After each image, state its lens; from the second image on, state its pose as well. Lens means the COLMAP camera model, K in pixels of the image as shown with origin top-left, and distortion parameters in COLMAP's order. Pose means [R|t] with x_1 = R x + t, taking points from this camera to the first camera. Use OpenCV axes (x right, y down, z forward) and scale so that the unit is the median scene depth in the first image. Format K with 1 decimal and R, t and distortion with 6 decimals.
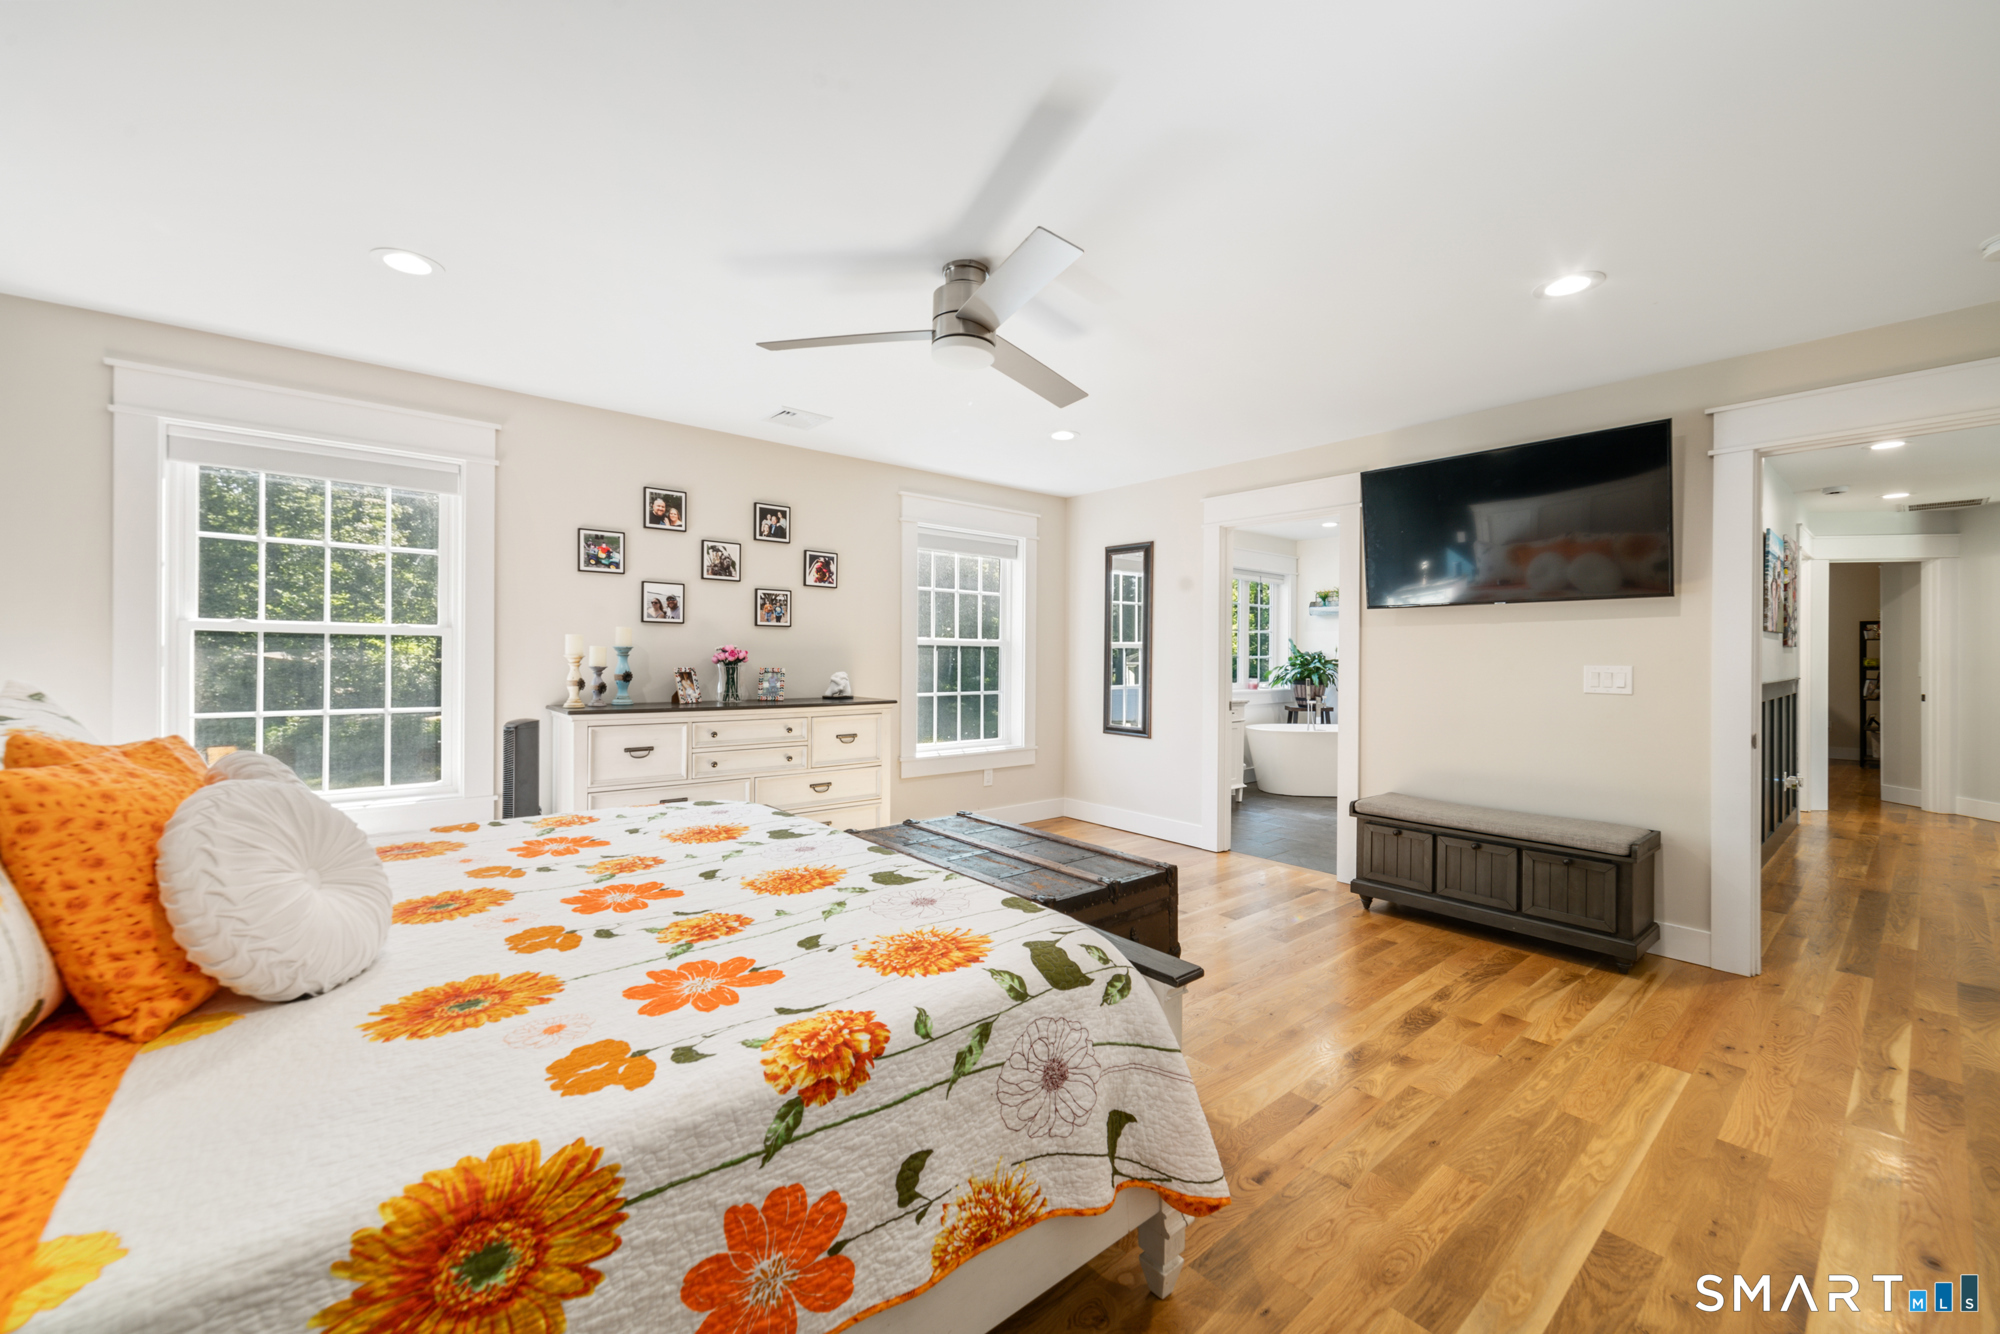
lens RADIAL K [[773.9, 0, 991.9], [0, 773.9, 659.3], [0, 0, 1]] dist [0.002108, 0.000730]
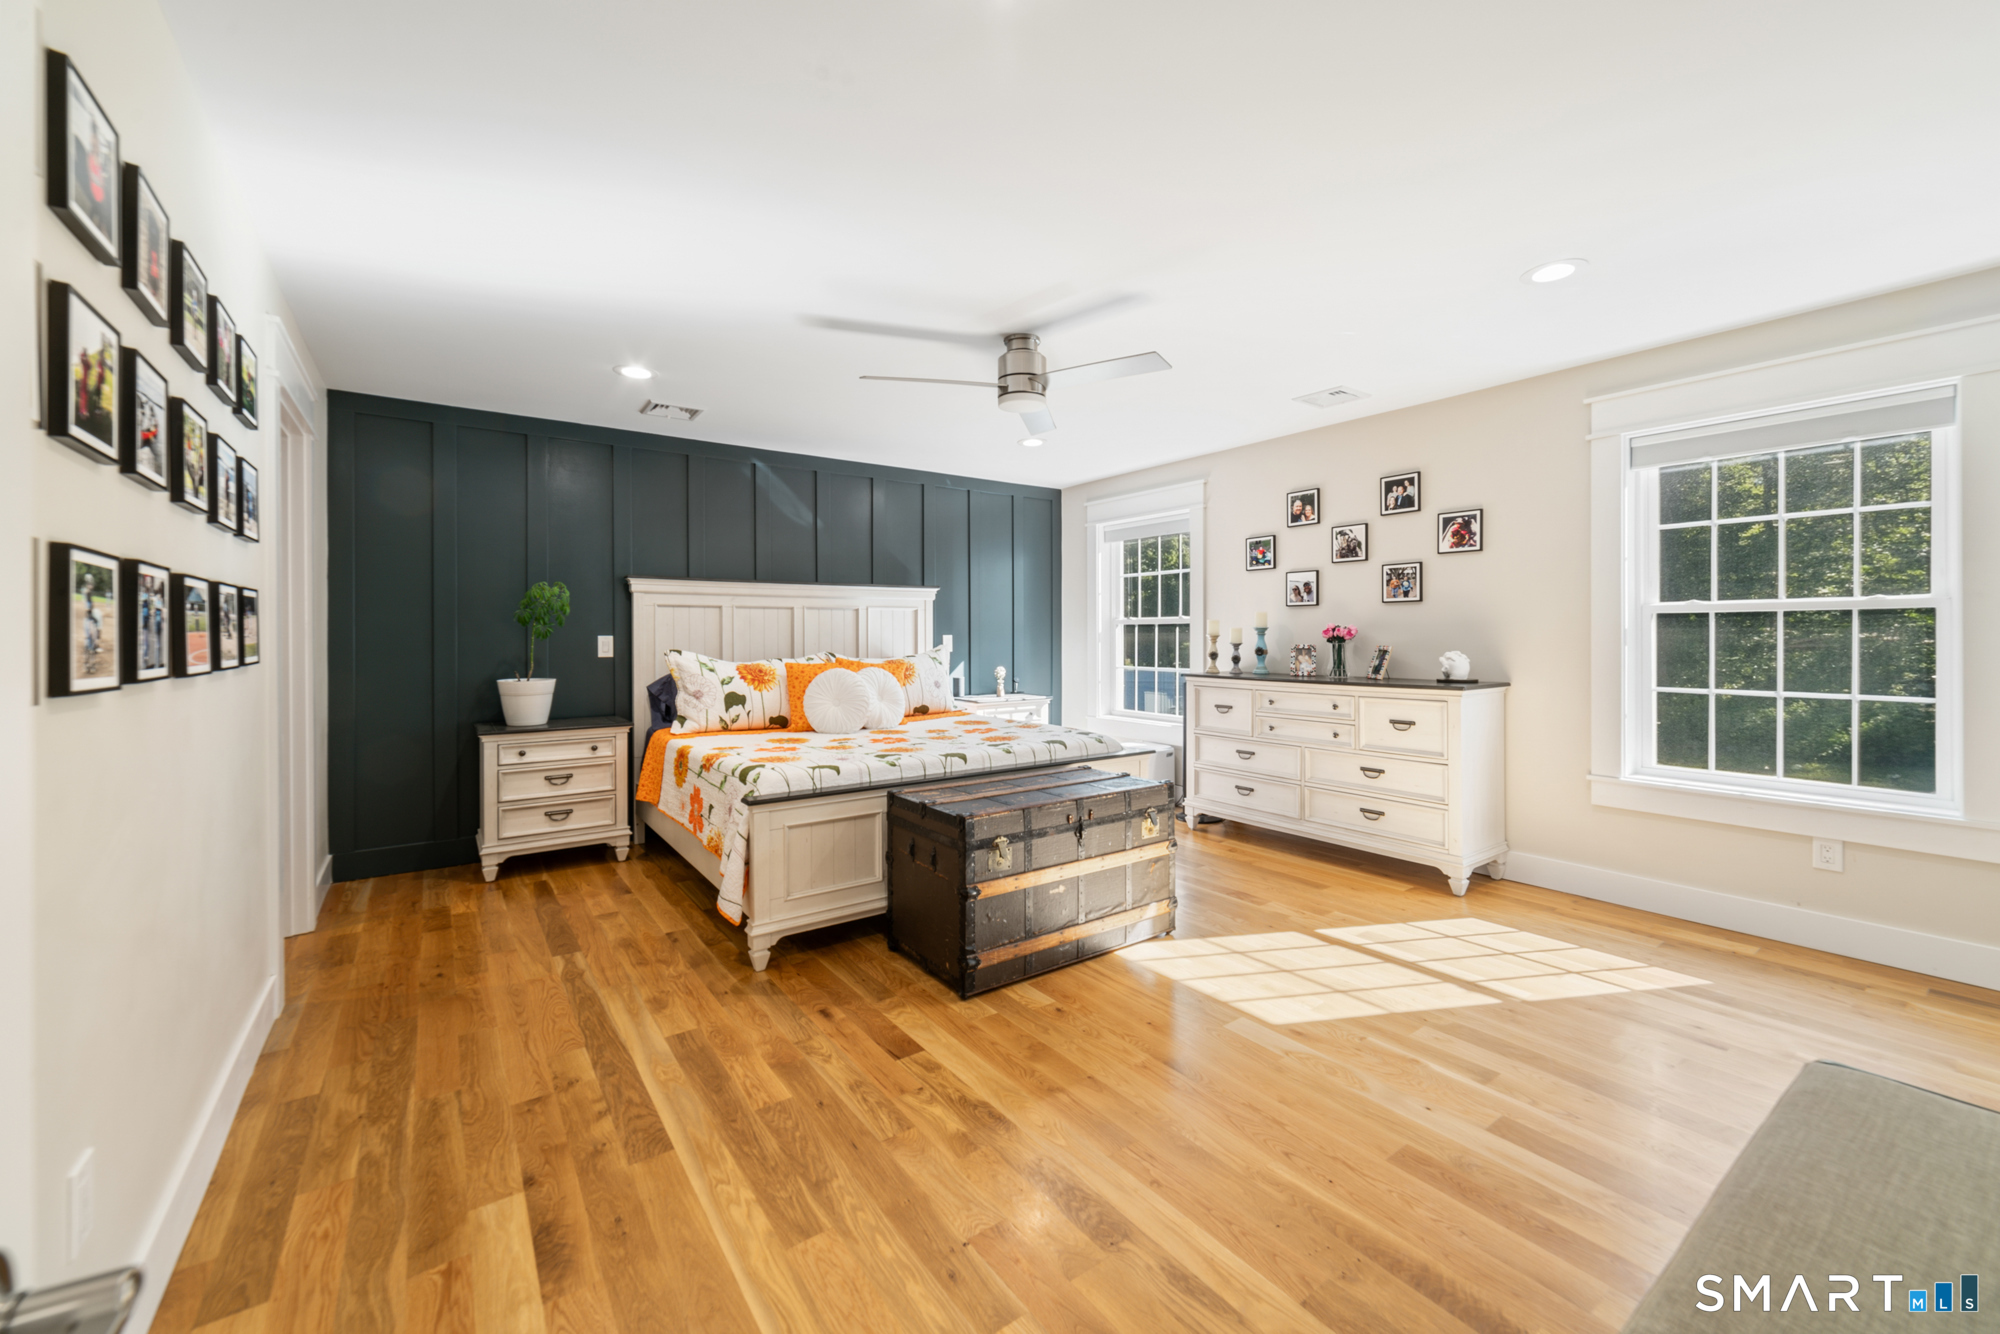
lens RADIAL K [[773.9, 0, 1010.3], [0, 773.9, 635.5], [0, 0, 1]] dist [0.002108, 0.000730]
pose [[-0.054894, -0.006781, -0.998469, 0.756227], [0.001796, 0.999975, -0.006890, 0.004595], [0.998491, -0.002172, -0.054880, 0.623682]]
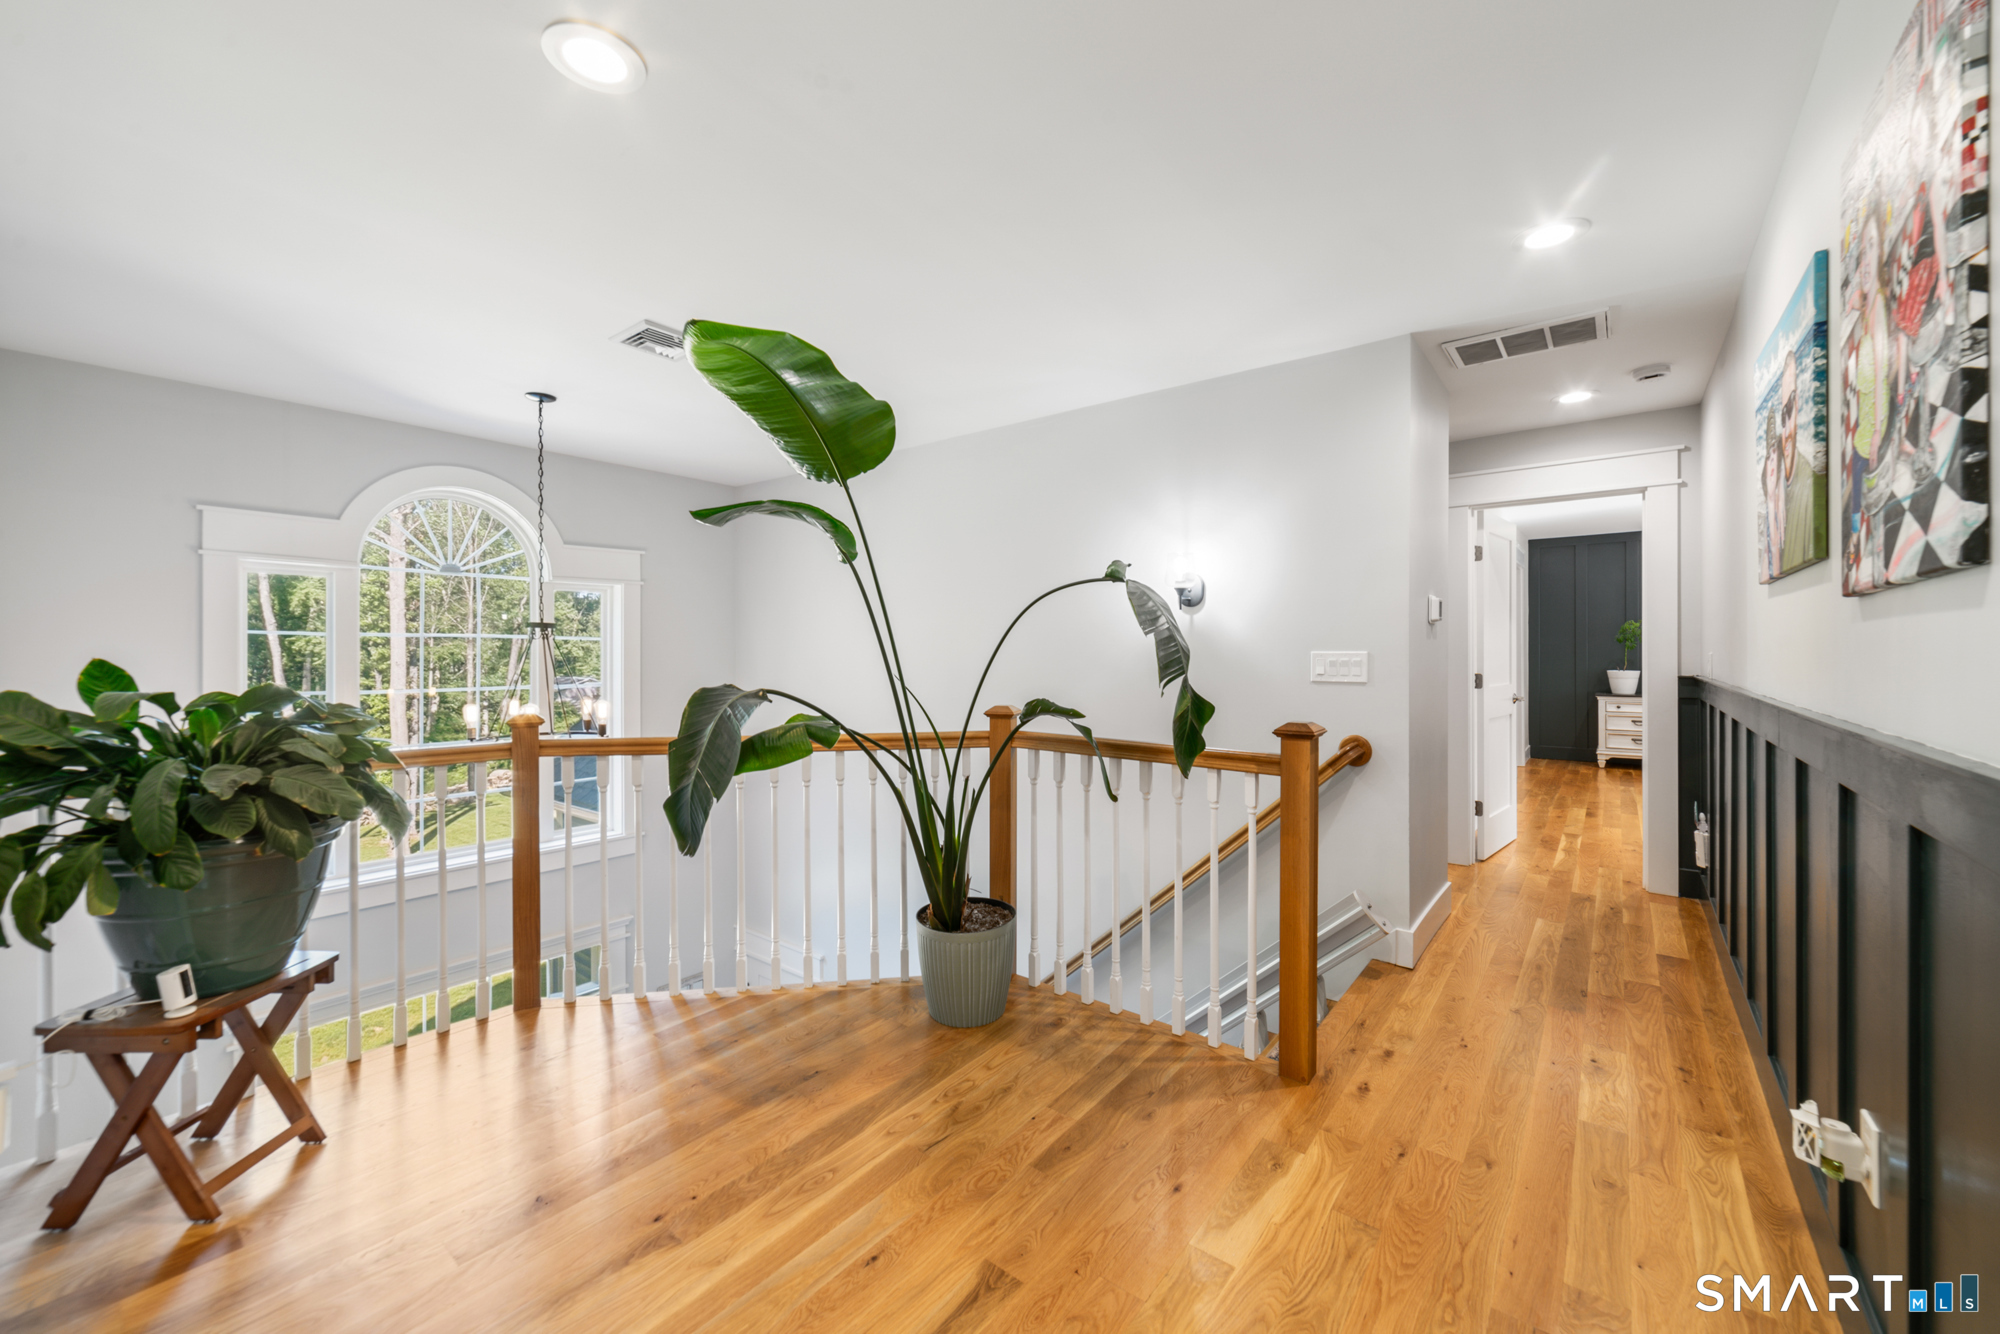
lens RADIAL K [[773.9, 0, 992.9], [0, 773.9, 658.2], [0, 0, 1]] dist [0.002108, 0.000730]
pose [[-0.975233, -0.009038, -0.220997, 1.298633], [-0.008744, 0.999959, -0.002306, 0.023935], [0.221009, -0.000316, -0.975272, 1.092297]]
